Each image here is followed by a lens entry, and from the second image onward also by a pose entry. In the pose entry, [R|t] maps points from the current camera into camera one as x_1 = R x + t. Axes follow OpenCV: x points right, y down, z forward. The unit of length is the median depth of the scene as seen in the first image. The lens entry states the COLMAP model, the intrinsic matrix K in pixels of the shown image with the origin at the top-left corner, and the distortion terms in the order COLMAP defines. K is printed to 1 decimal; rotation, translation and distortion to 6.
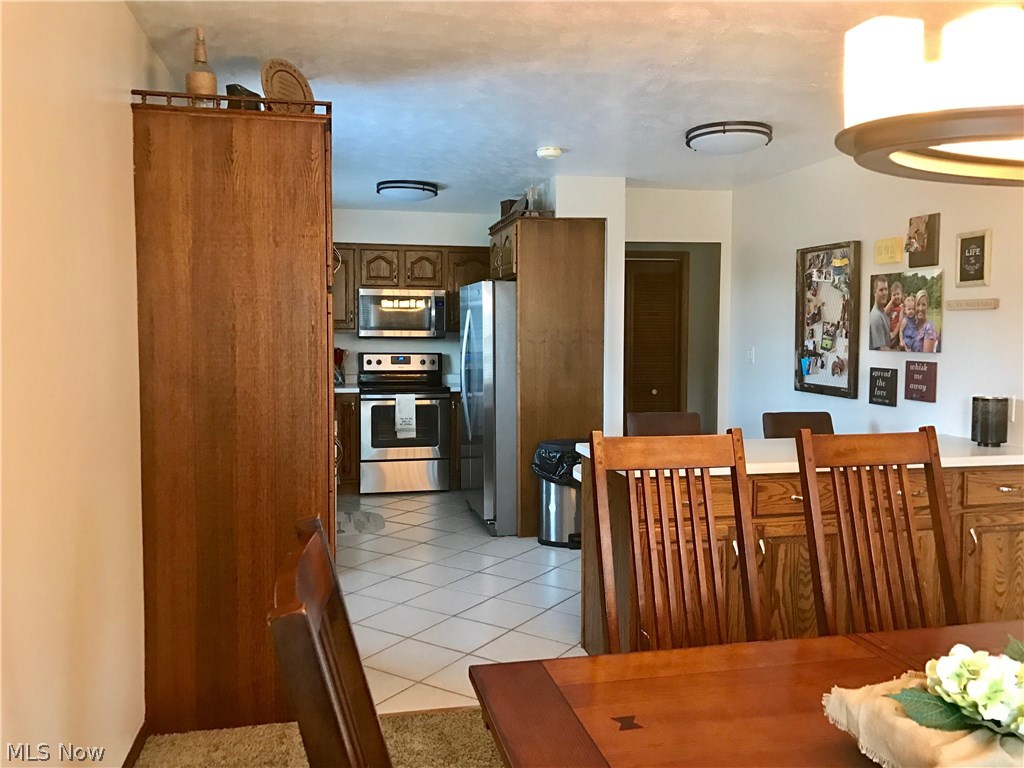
lens RADIAL K [[838.5, 0, 515.1], [0, 838.5, 377.6], [0, 0, 1]] dist [0.097289, -0.154061]
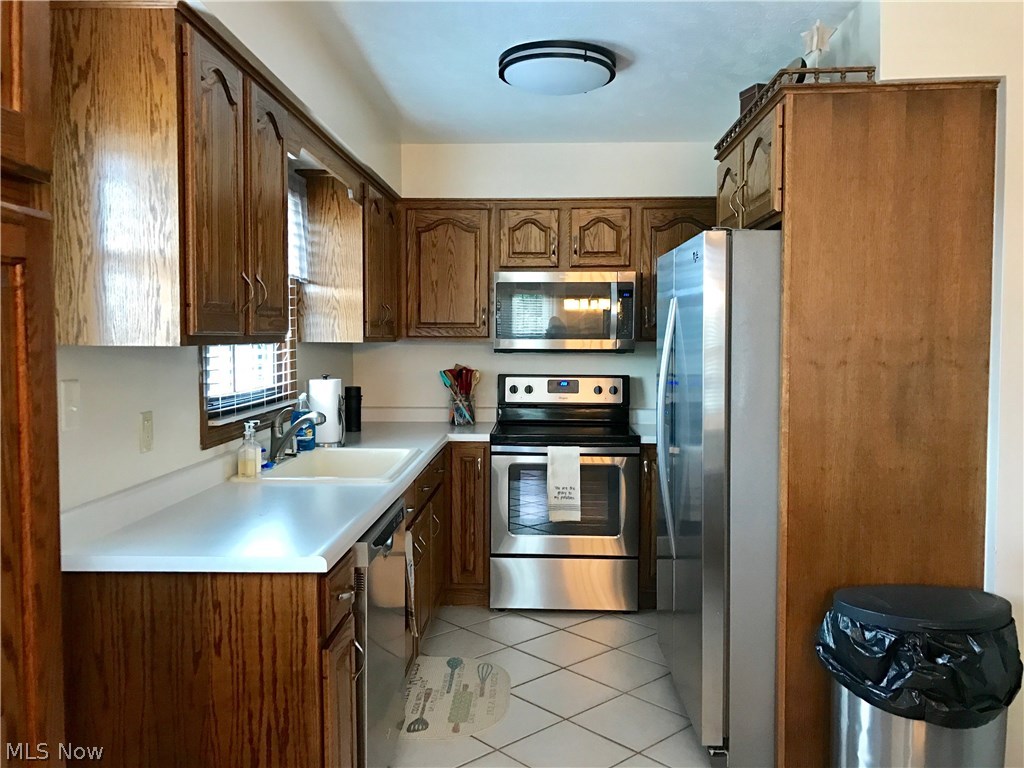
lens RADIAL K [[840.2, 0, 515.5], [0, 840.2, 379.9], [0, 0, 1]] dist [0.023787, -0.011925]
pose [[0.970253, 0.012509, -0.241770, -0.020426], [-0.014603, 0.999870, -0.006872, -0.021913], [0.241652, 0.010199, 0.970309, 0.402429]]
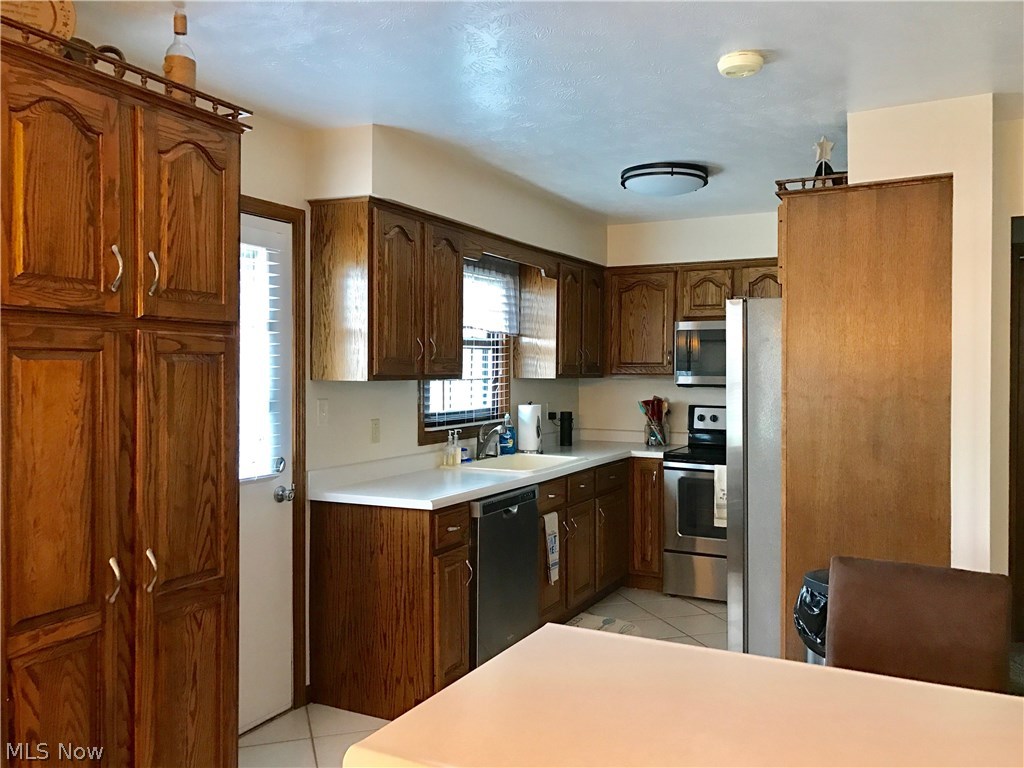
lens RADIAL K [[838.5, 0, 515.1], [0, 838.5, 377.6], [0, 0, 1]] dist [0.097289, -0.154061]
pose [[0.778849, 0.007461, -0.627167, 0.180042], [-0.040015, 0.998483, -0.037815, -0.019774], [0.625933, 0.054549, 0.777967, 0.311086]]
